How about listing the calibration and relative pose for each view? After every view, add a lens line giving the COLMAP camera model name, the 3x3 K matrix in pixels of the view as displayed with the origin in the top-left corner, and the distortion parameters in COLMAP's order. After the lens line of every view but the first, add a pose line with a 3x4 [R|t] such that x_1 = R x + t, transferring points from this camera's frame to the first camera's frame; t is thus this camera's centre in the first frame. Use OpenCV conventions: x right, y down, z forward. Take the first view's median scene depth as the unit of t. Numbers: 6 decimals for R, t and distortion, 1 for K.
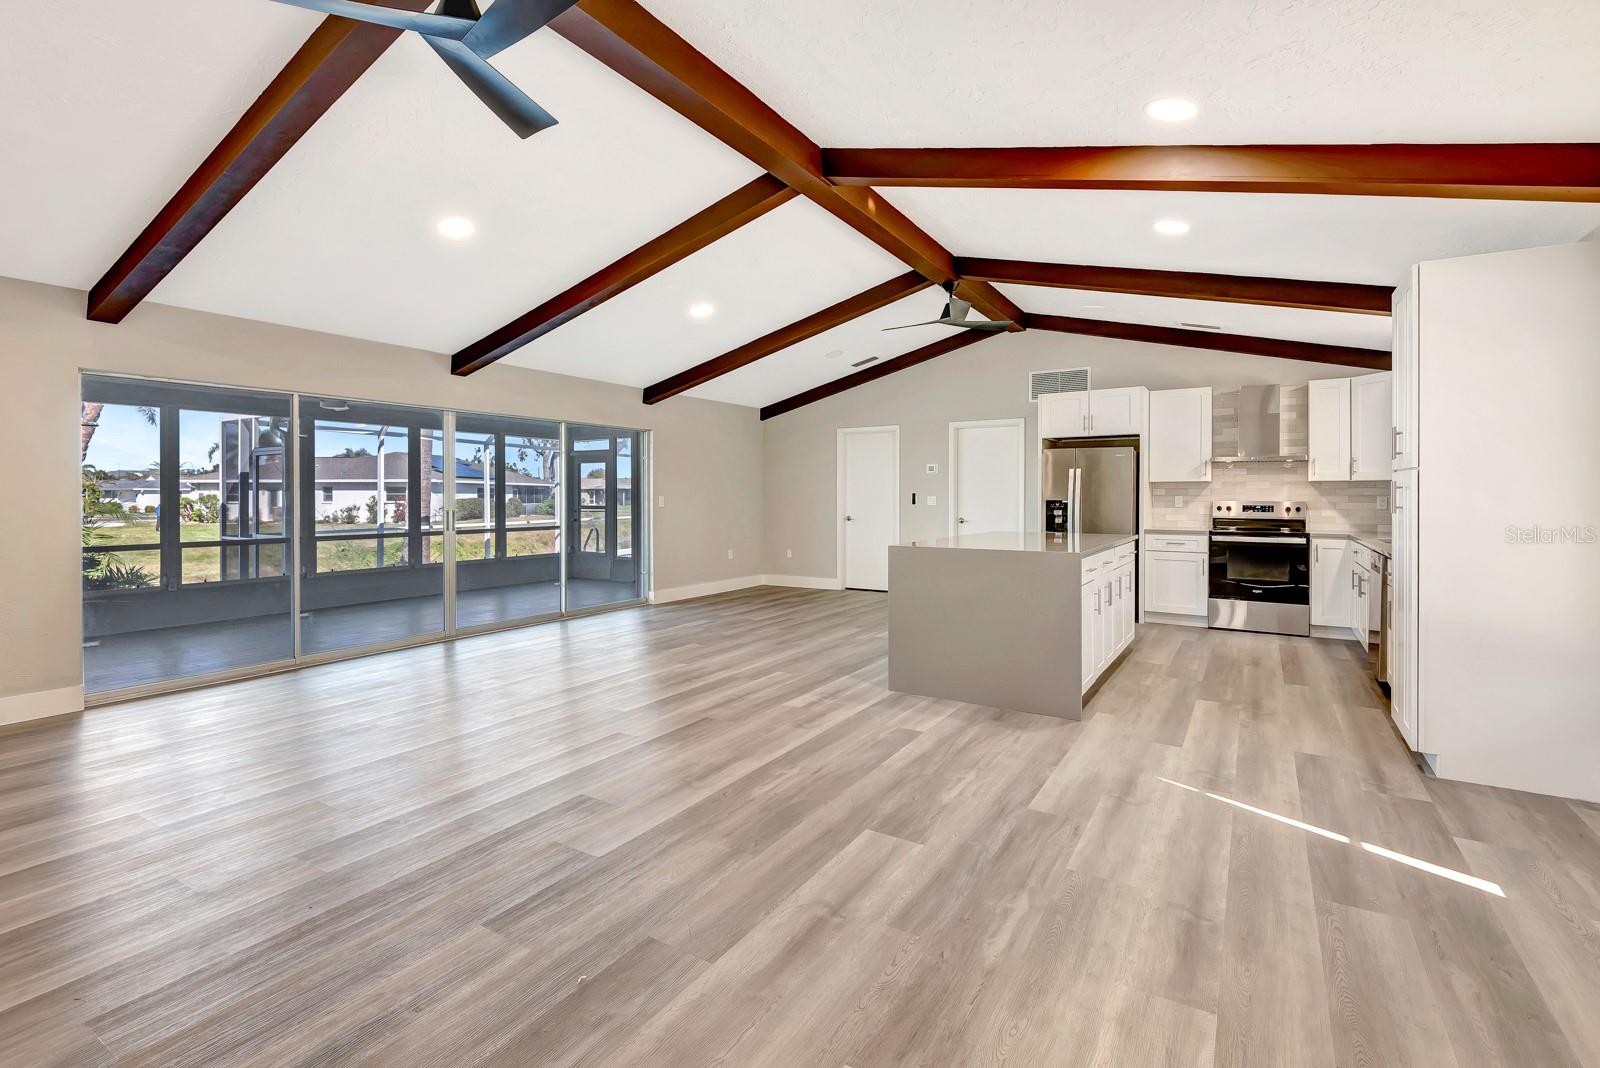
lens RADIAL K [[751.3, 0, 806.5], [0, 751.3, 514.0], [0, 0, 1]] dist [0.004529, -0.000614]
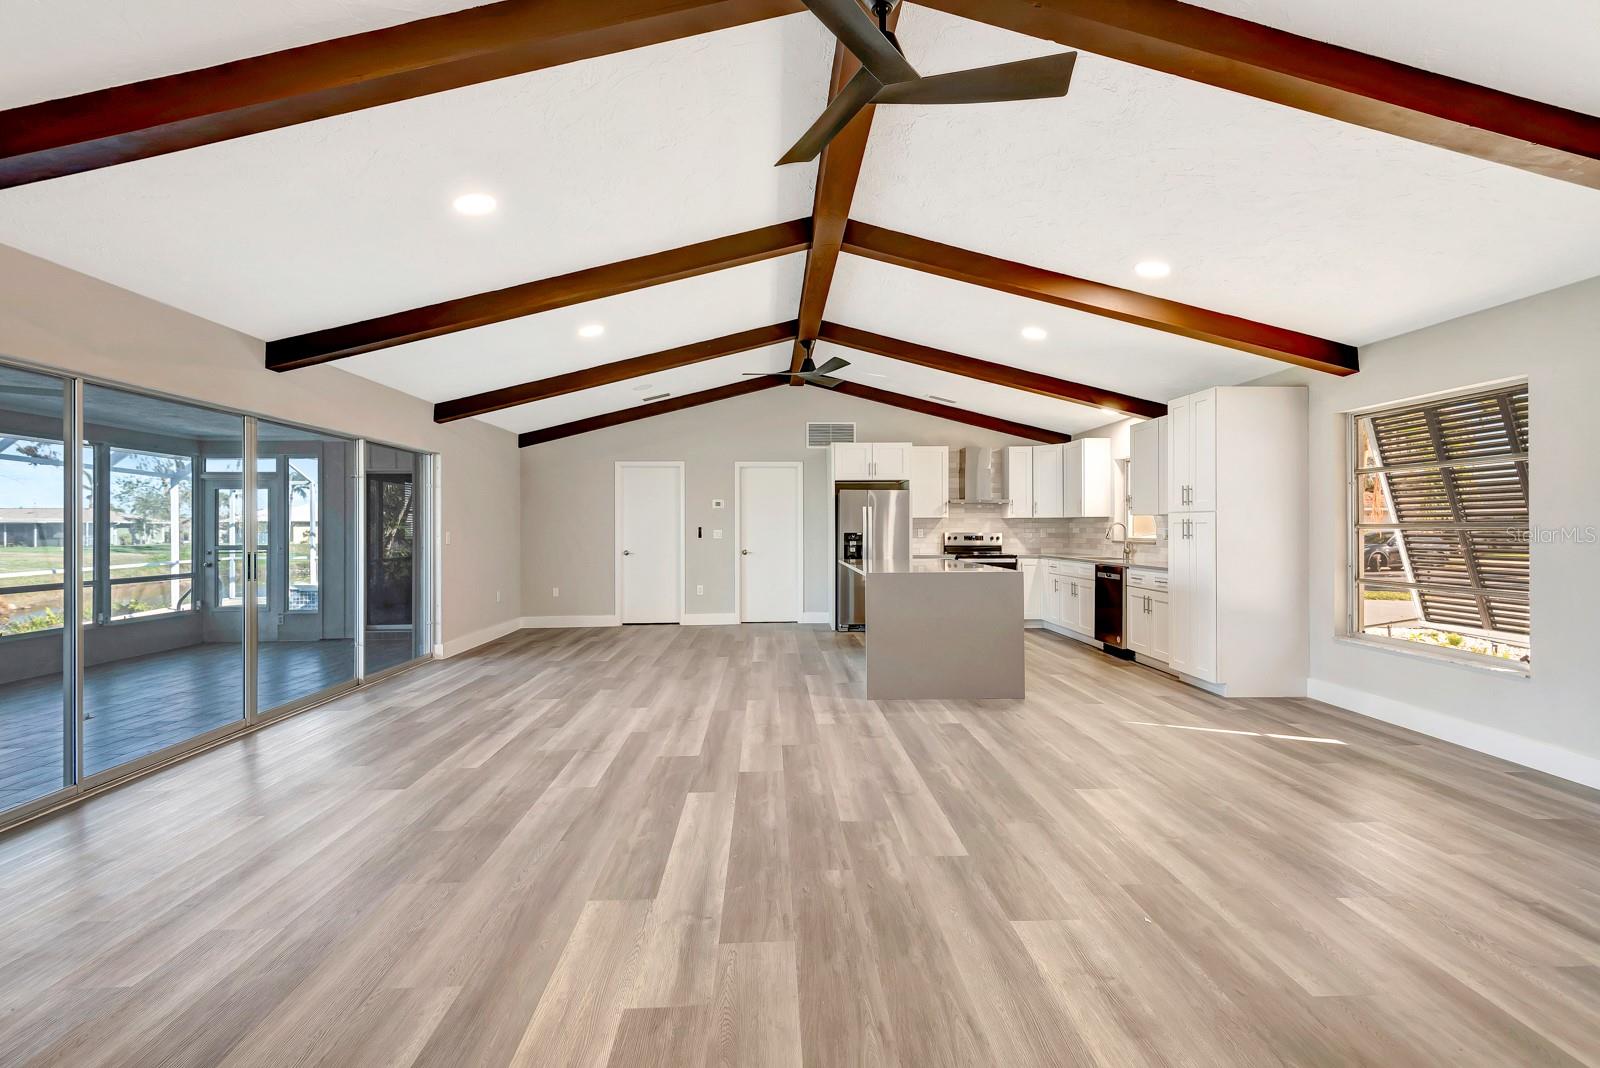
lens RADIAL K [[737.7, 0, 821.0], [0, 737.7, 525.5], [0, 0, 1]] dist [0.018072, -0.000029]
pose [[0.815708, -0.001362, 0.578462, -0.385321], [0.018522, 0.999546, -0.023765, -0.003084], [-0.578167, 0.030099, 0.815363, 0.077954]]
